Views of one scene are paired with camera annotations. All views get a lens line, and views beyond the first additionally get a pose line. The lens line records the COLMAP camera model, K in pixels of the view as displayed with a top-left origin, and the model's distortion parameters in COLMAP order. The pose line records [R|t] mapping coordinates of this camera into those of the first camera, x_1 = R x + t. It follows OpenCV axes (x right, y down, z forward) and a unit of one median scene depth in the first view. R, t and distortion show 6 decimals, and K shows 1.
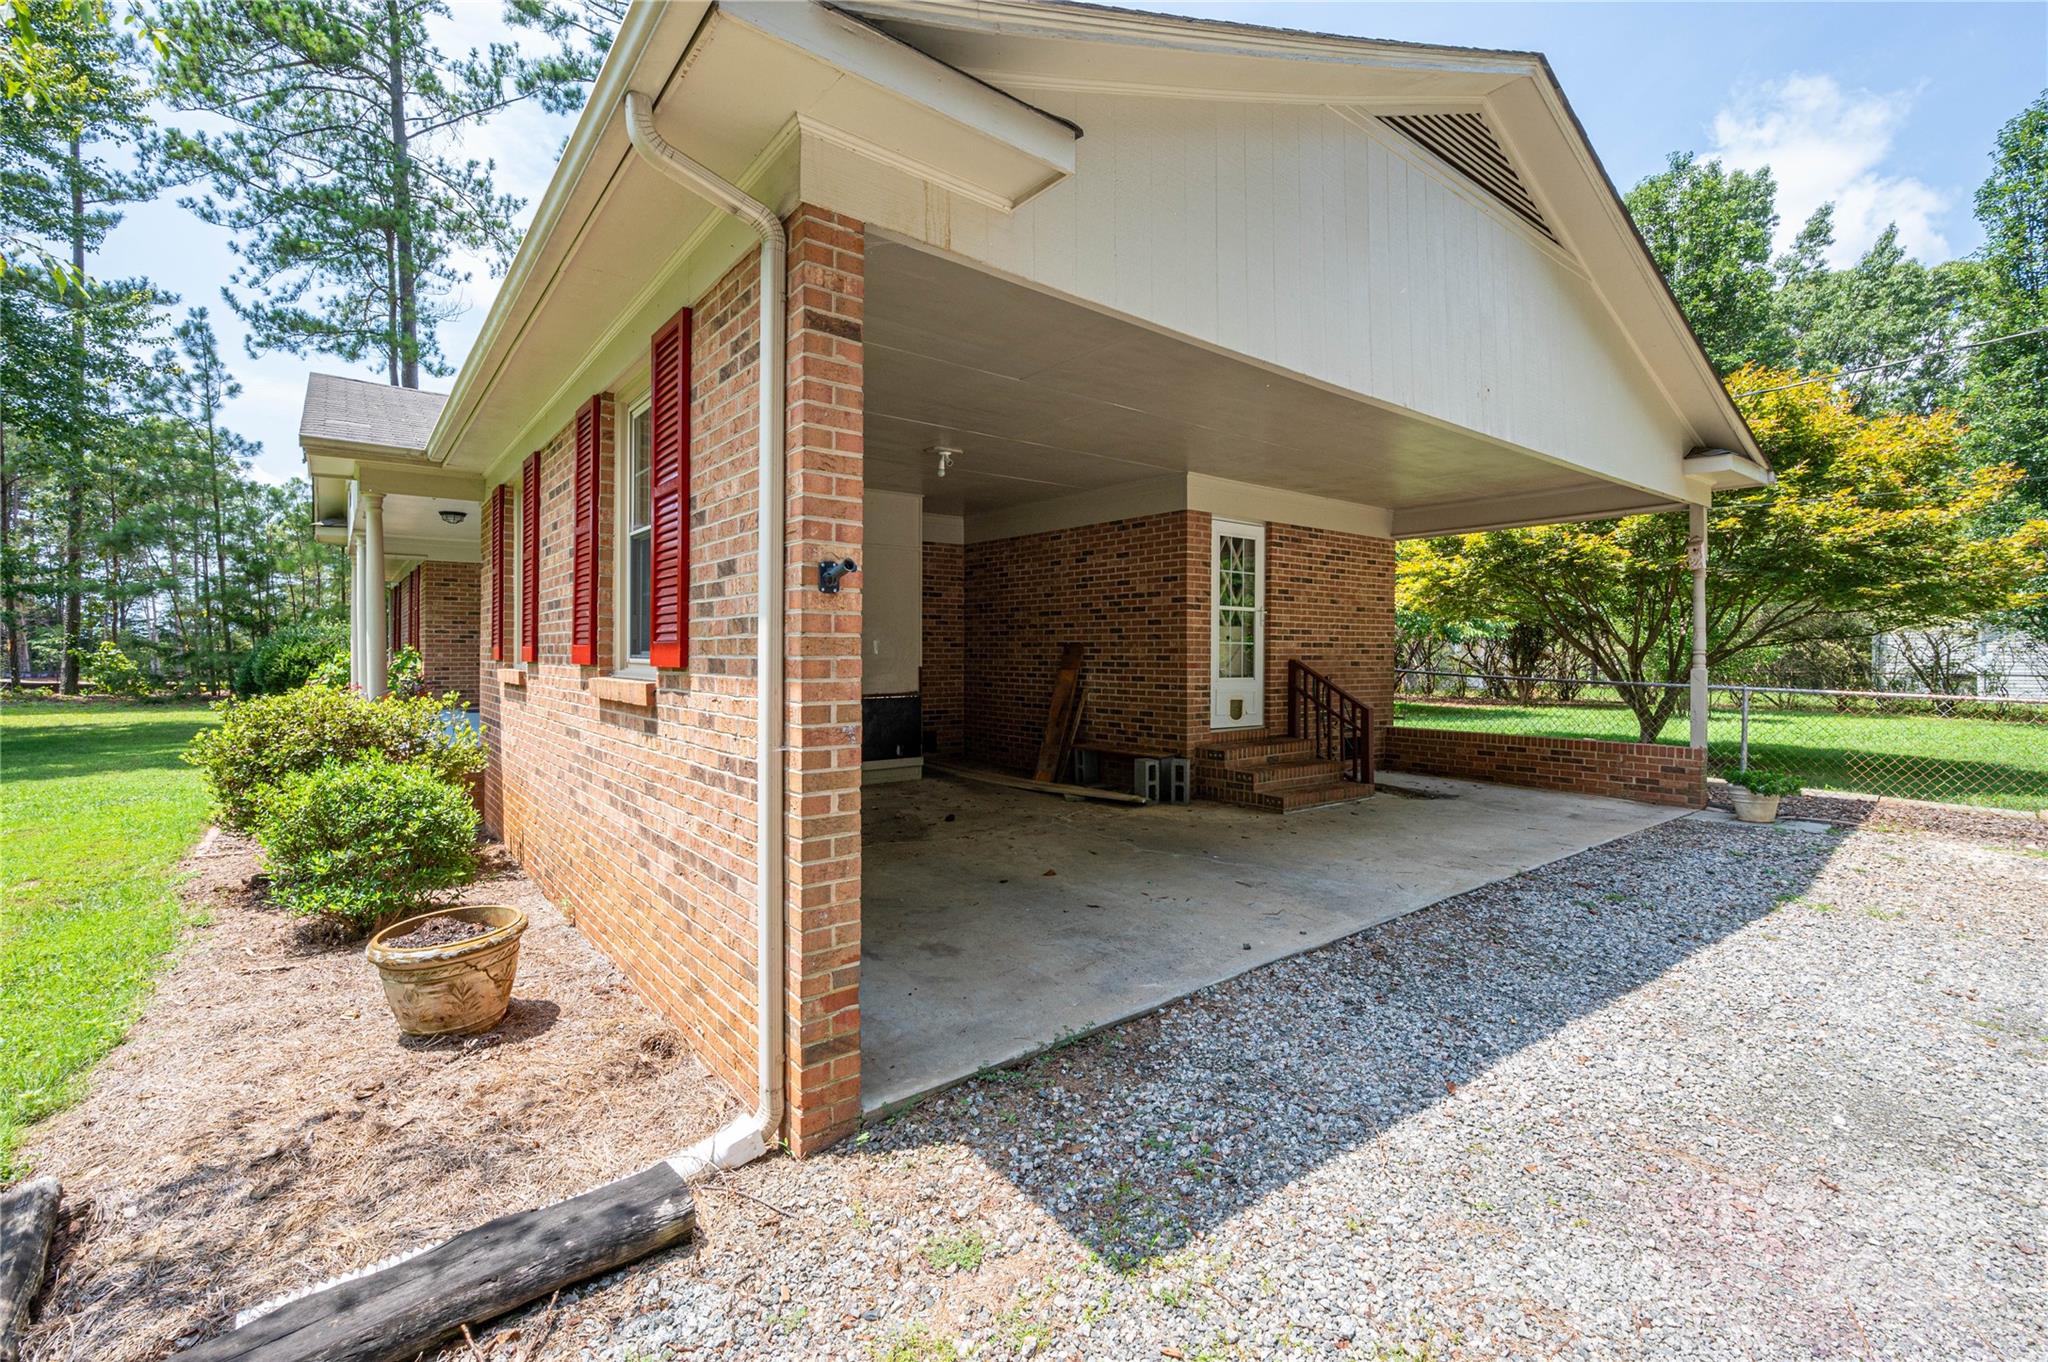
lens RADIAL K [[879.7, 0, 950.9], [0, 879.7, 649.1], [0, 0, 1]] dist [-0.011098, 0.000375]
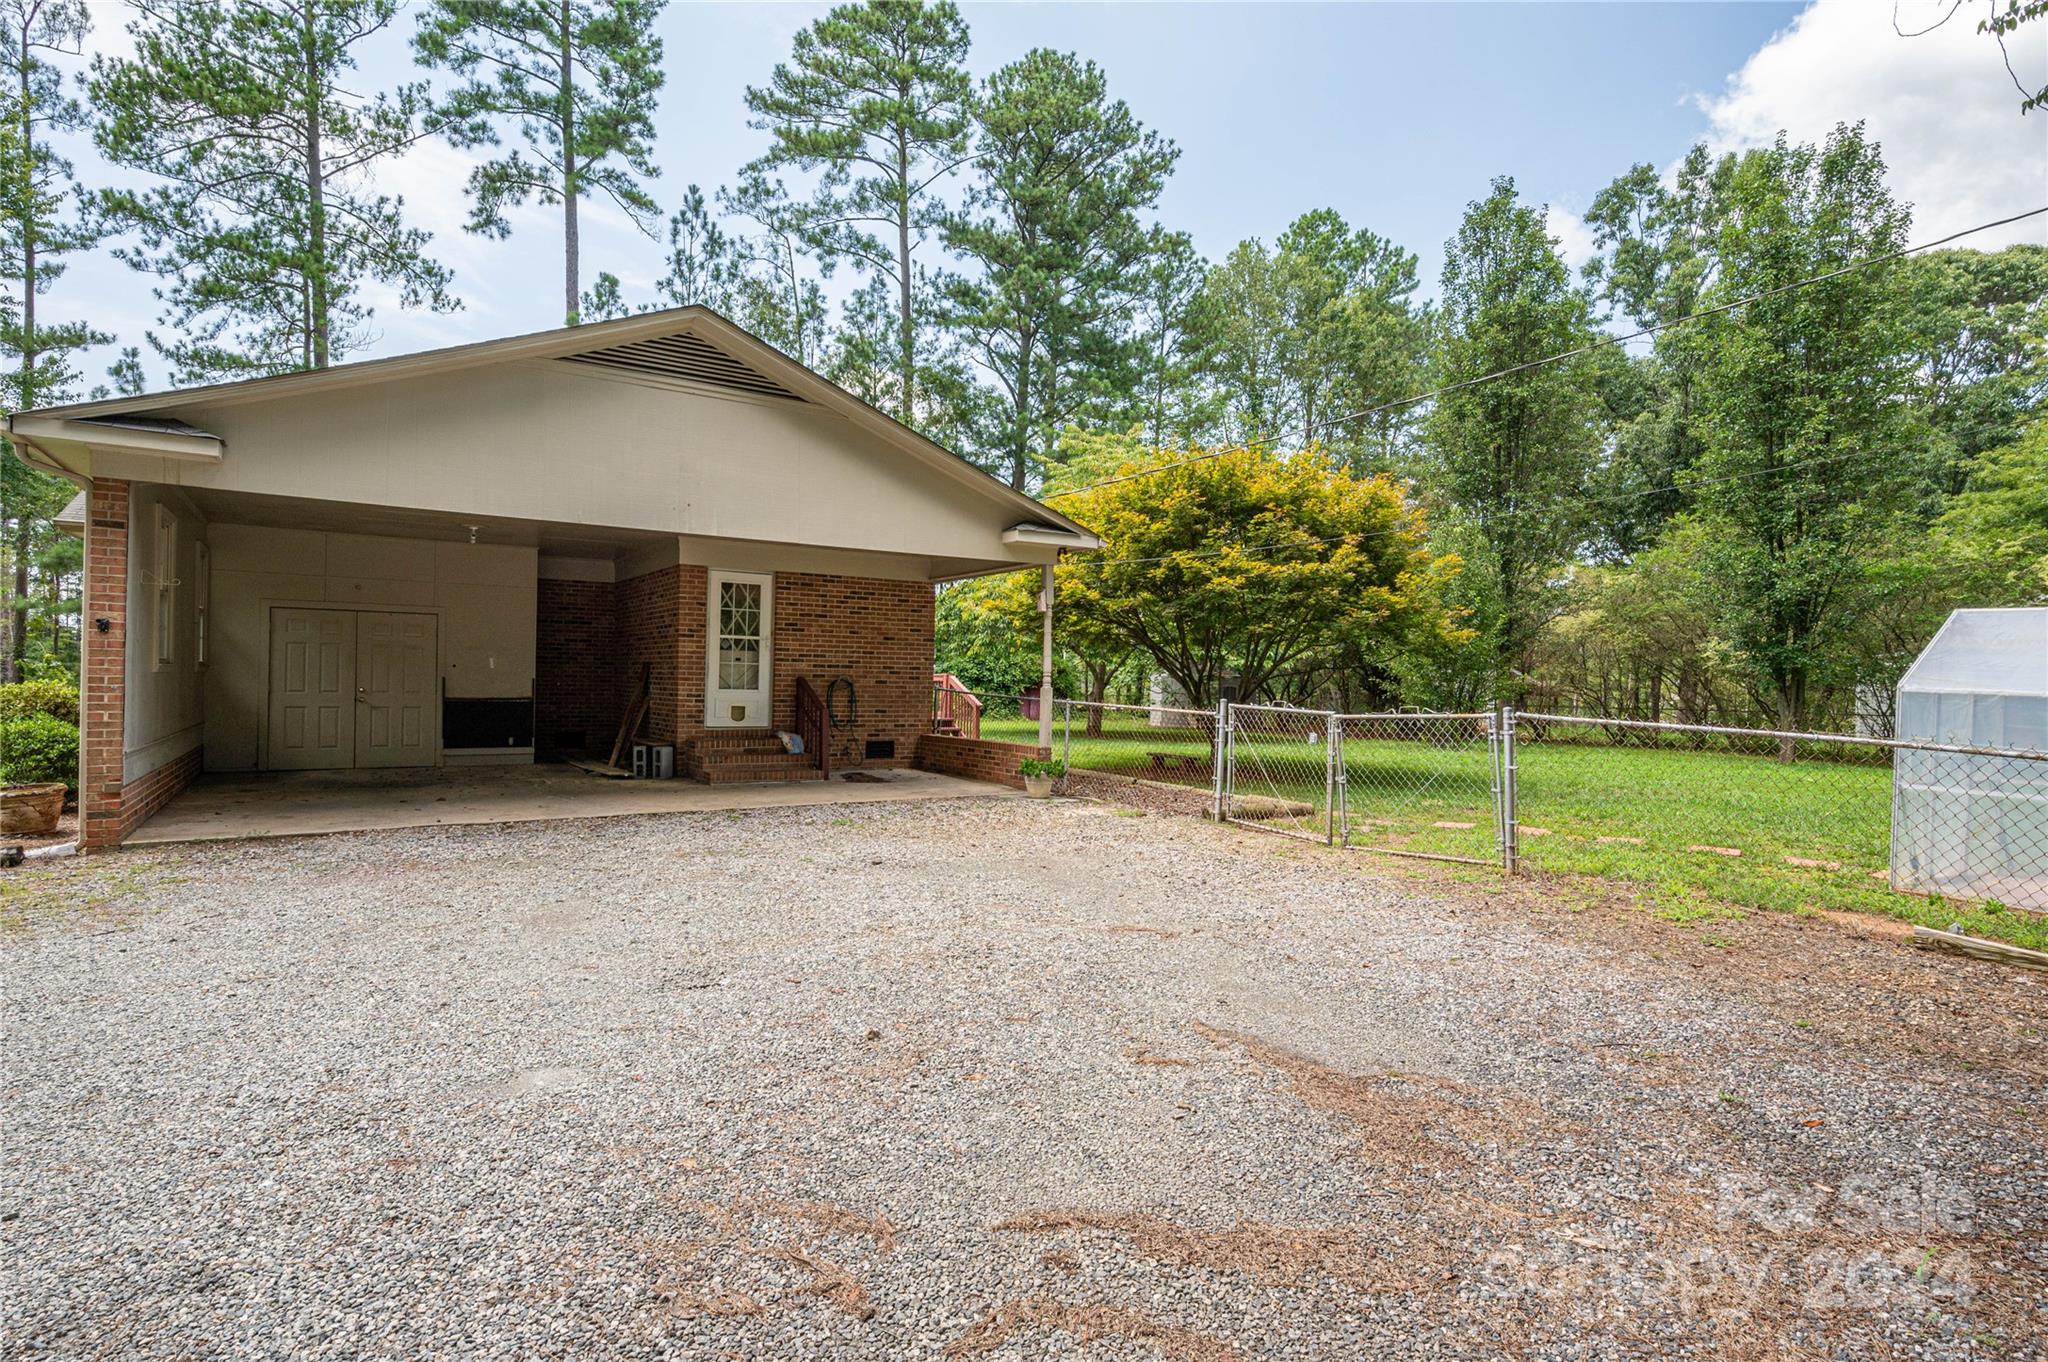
lens RADIAL K [[1085.1, 0, 1010.4], [0, 1085.1, 681.4], [0, 0, 1]] dist [-0.008398, -0.004462]
pose [[0.995975, 0.015185, -0.088331, 0.815092], [-0.014984, 0.999883, 0.002931, 0.008650], [0.088365, -0.001596, 0.996087, -0.549523]]
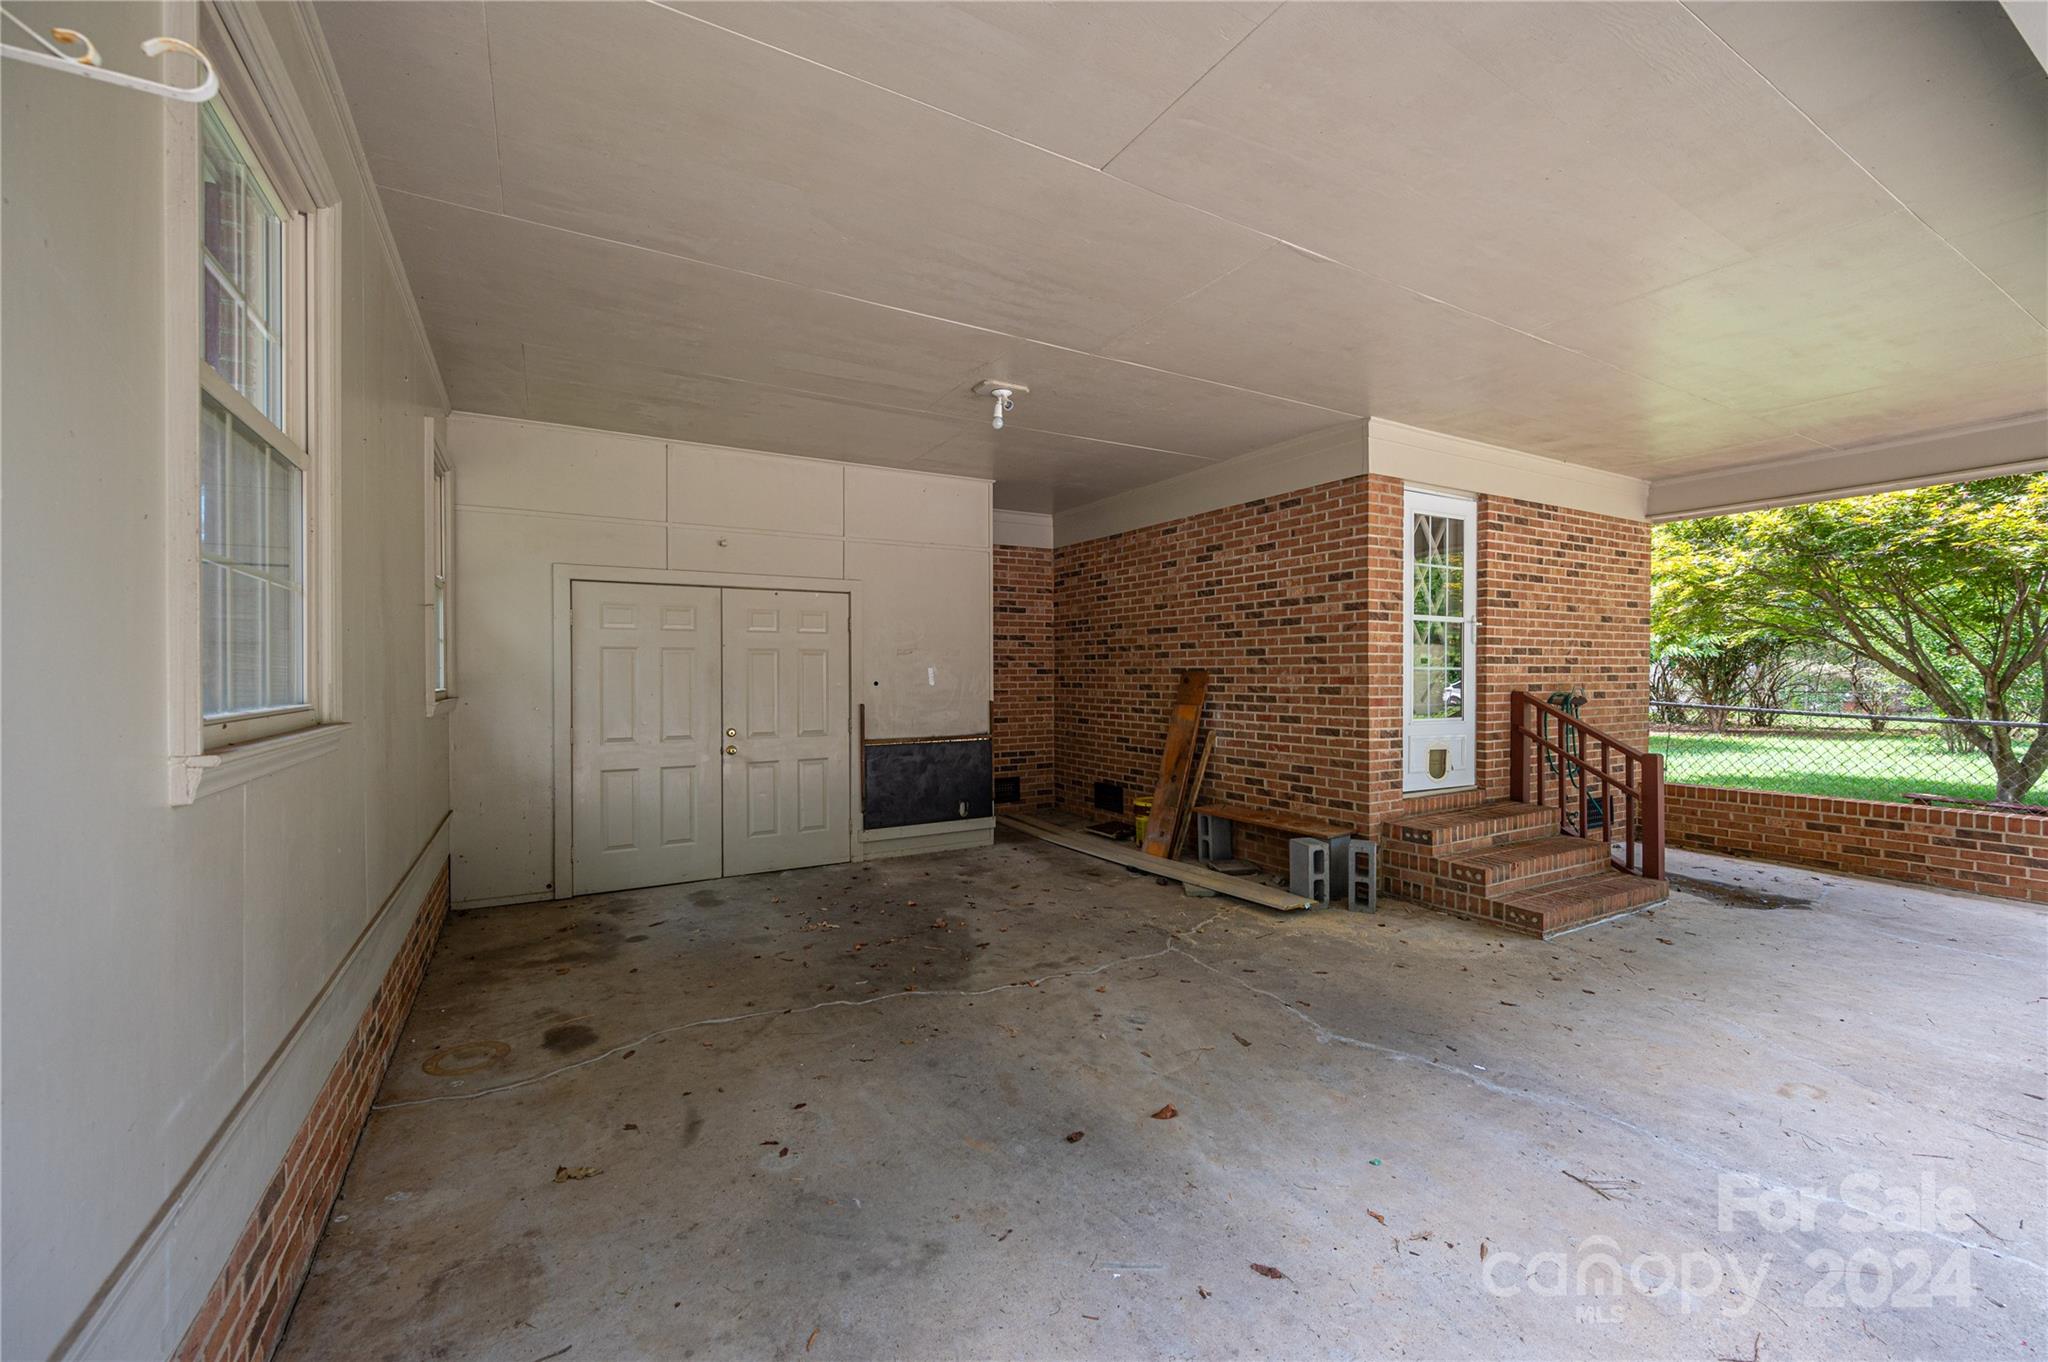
lens RADIAL K [[776.4, 0, 962.2], [0, 776.4, 675.9], [0, 0, 1]] dist [0.002551, 0.000087]
pose [[0.990418, -0.005380, -0.137995, 0.034316], [0.006282, 0.999962, 0.006106, -0.006499], [0.137957, -0.006915, 0.990414, 0.314947]]
